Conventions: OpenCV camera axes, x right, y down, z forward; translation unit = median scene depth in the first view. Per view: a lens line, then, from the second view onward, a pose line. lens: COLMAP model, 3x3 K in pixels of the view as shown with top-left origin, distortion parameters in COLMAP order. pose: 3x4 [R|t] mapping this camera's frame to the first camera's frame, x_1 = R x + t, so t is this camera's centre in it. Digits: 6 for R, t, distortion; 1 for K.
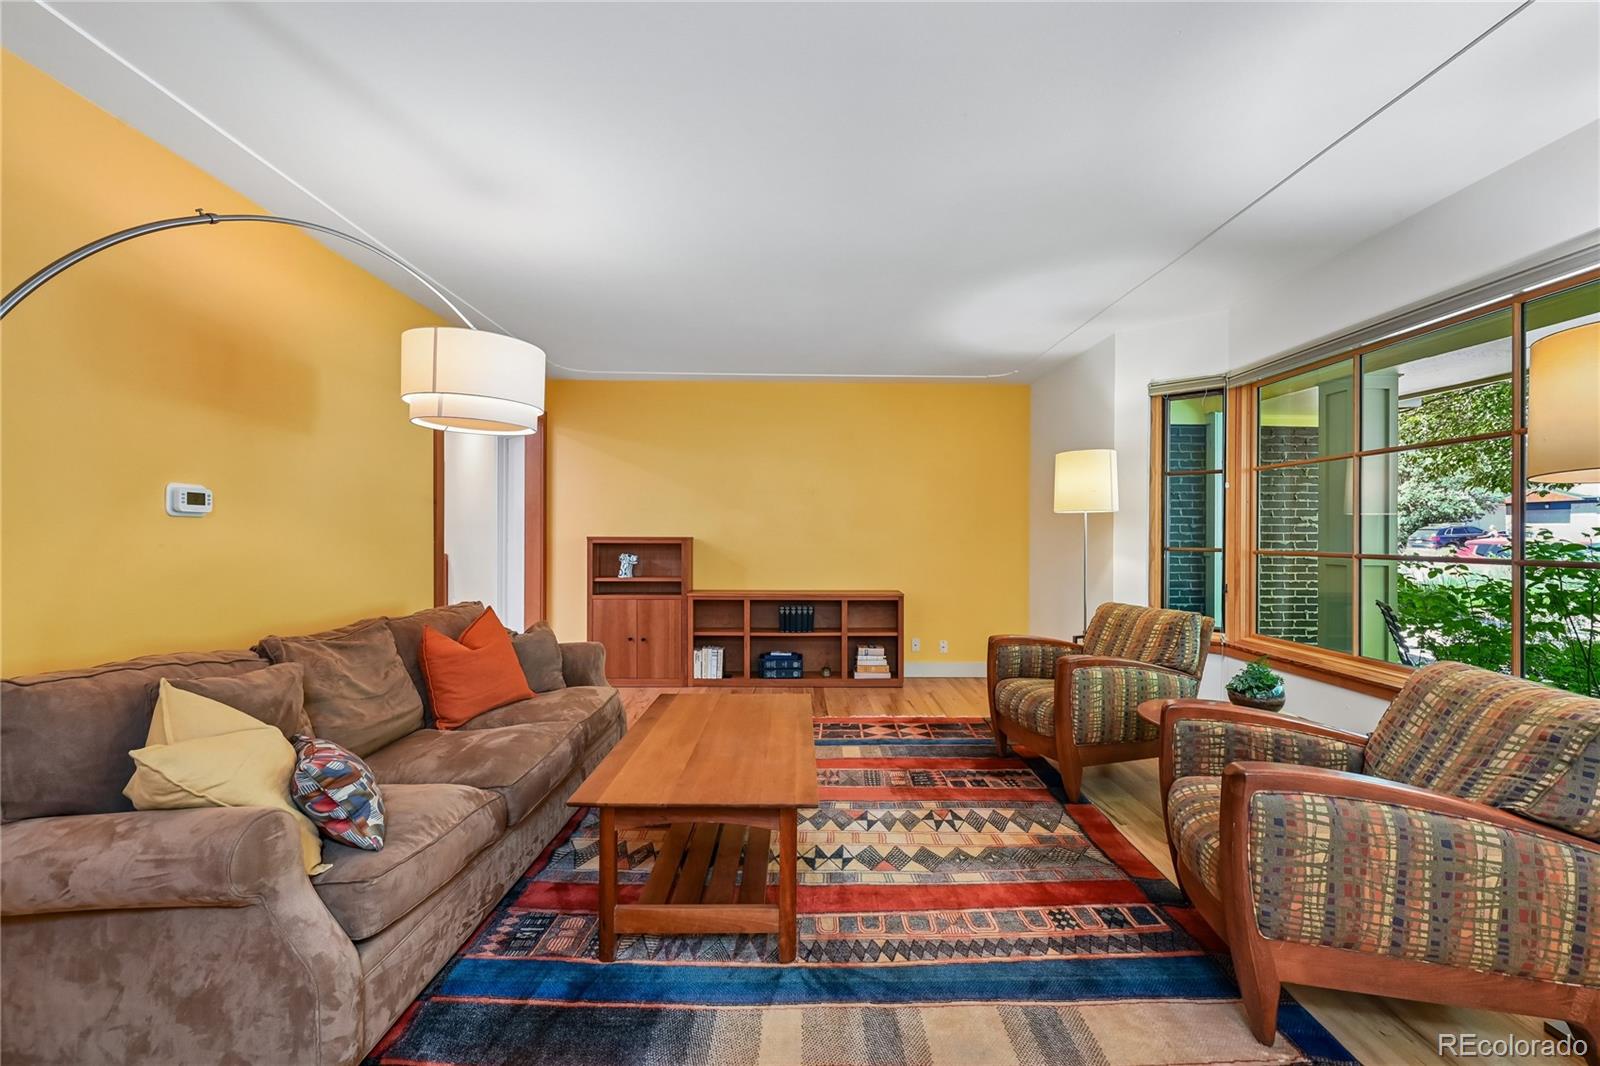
lens RADIAL K [[635.8, 0, 828.5], [0, 635.8, 529.7], [0, 0, 1]] dist [-0.000579, -0.000831]
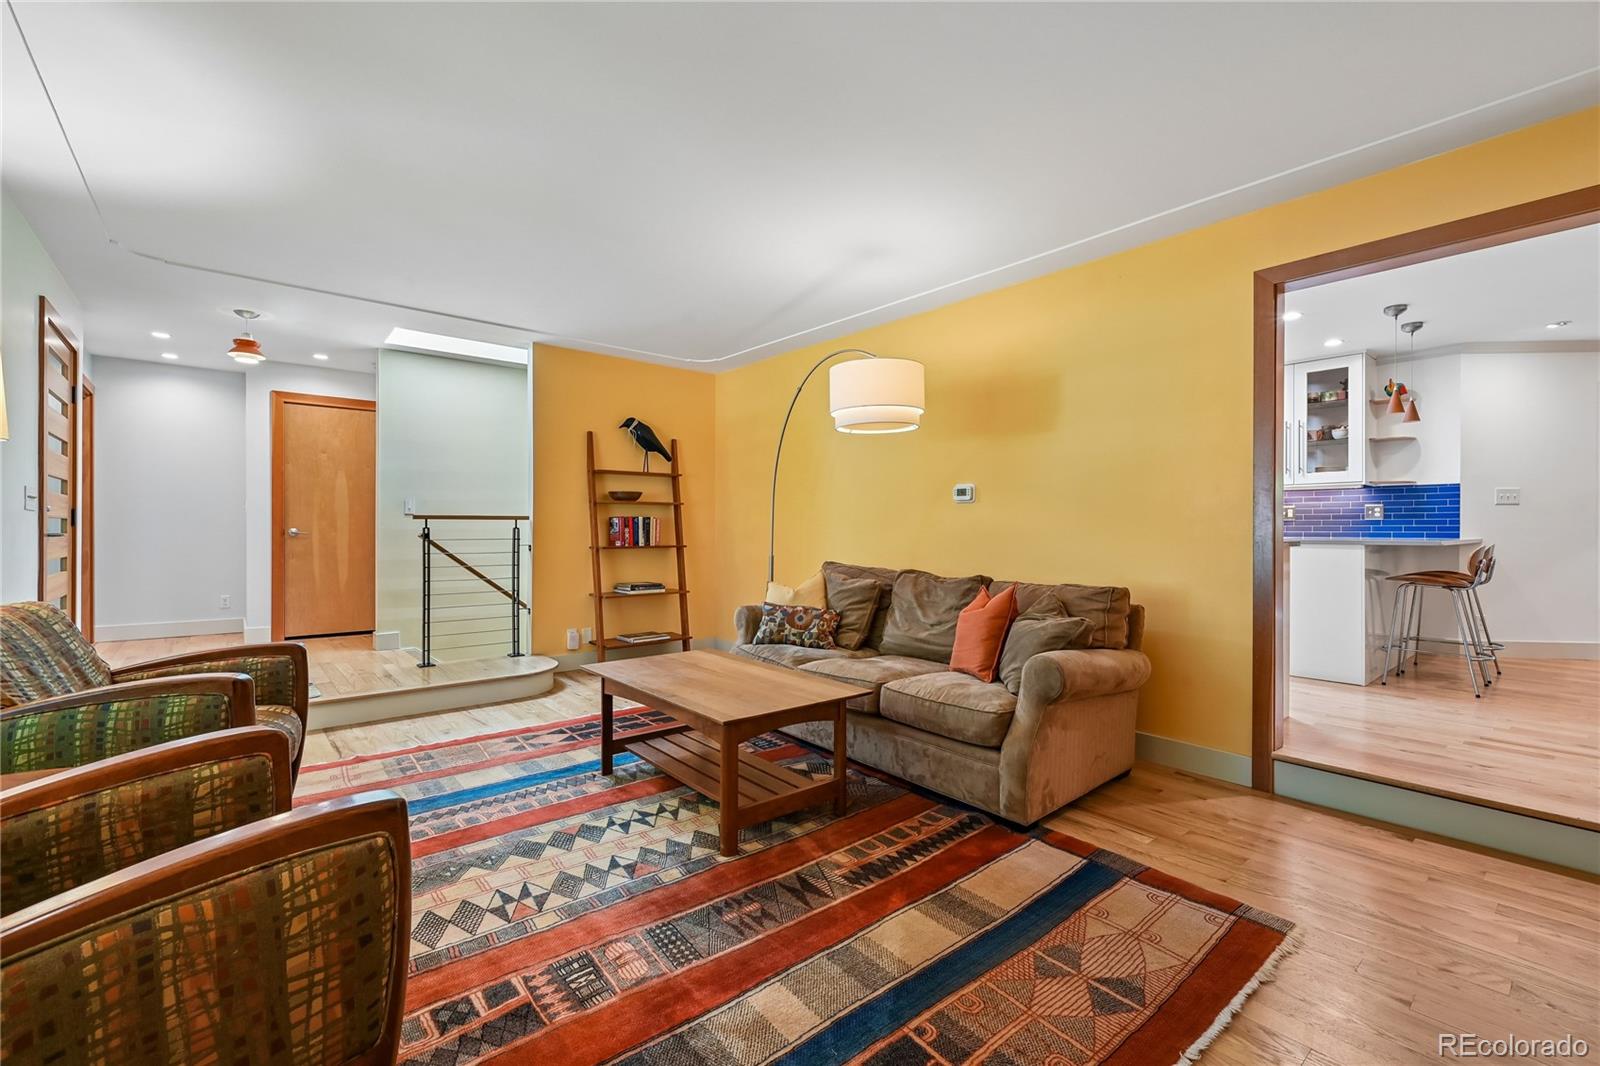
lens RADIAL K [[697.2, 0, 798.1], [0, 697.2, 527.1], [0, 0, 1]] dist [0.001213, -0.000887]
pose [[-0.804412, -0.010962, -0.593970, 0.402528], [-0.005046, 0.999920, -0.011622, 0.057728], [0.594050, -0.006352, -0.804403, 1.844217]]
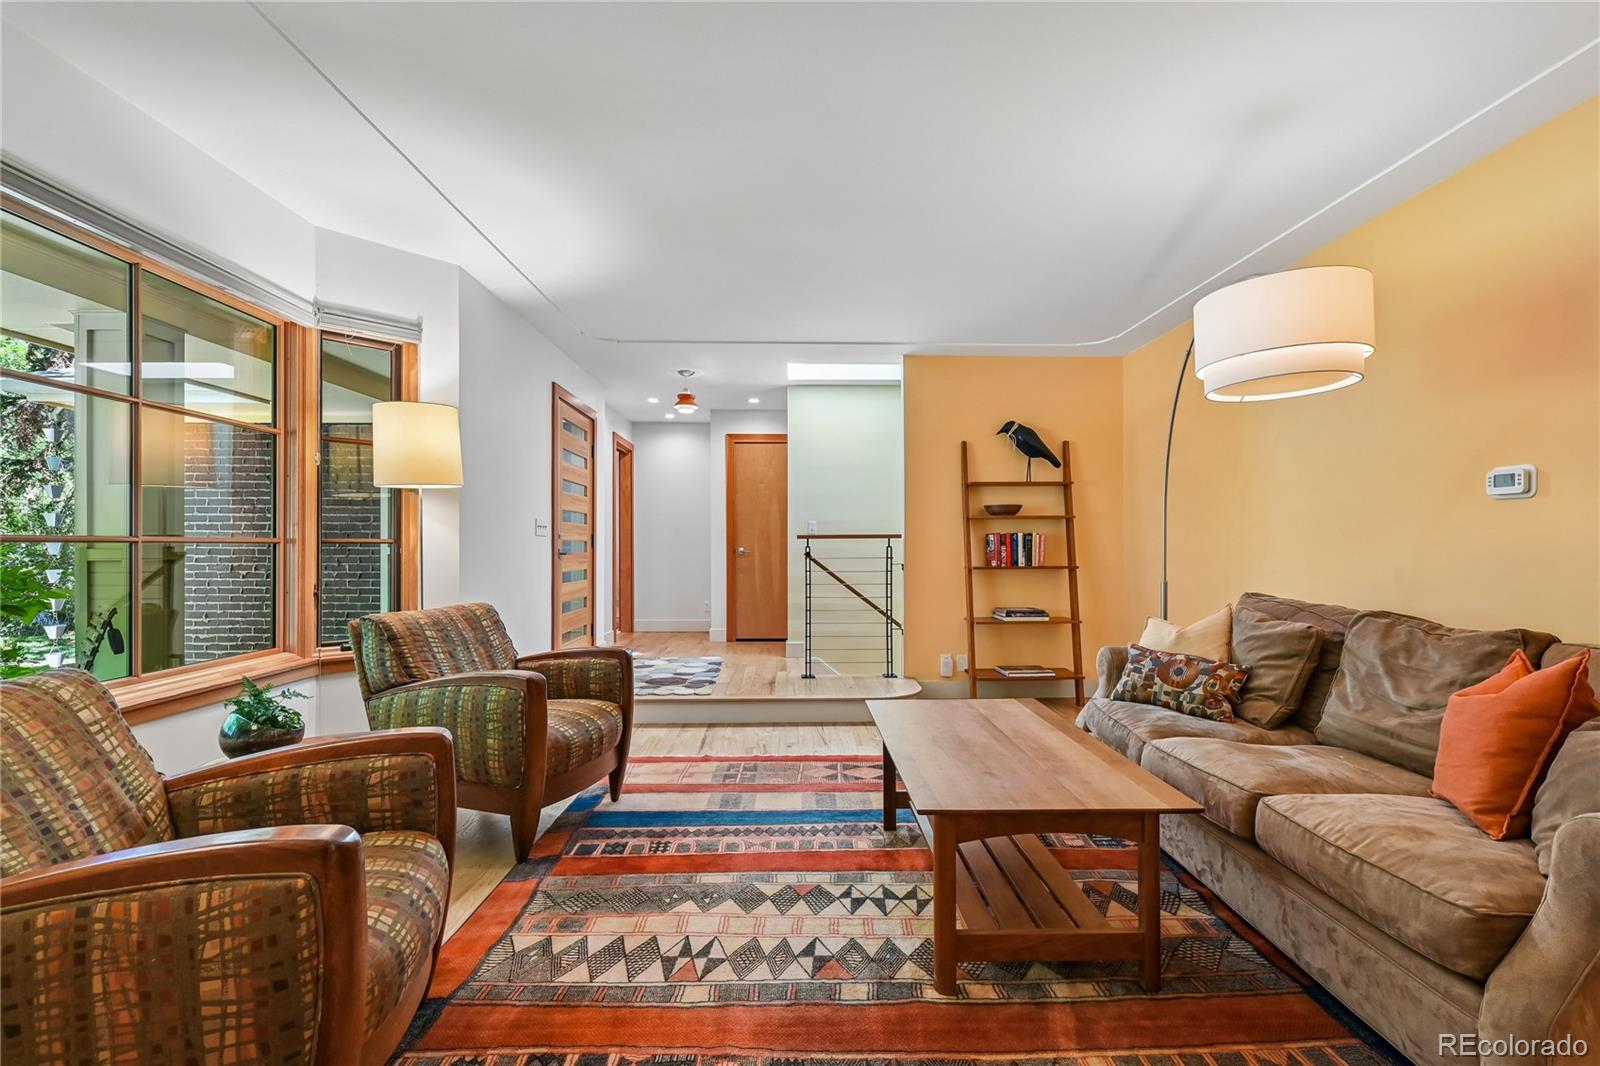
lens RADIAL K [[697.2, 0, 793.5], [0, 697.2, 540.7], [0, 0, 1]] dist [0.001213, -0.000887]
pose [[-0.998968, -0.003963, 0.045235, 0.052840], [-0.004612, 0.999888, -0.014251, 0.053768], [-0.045174, -0.014445, -0.998875, 1.738144]]
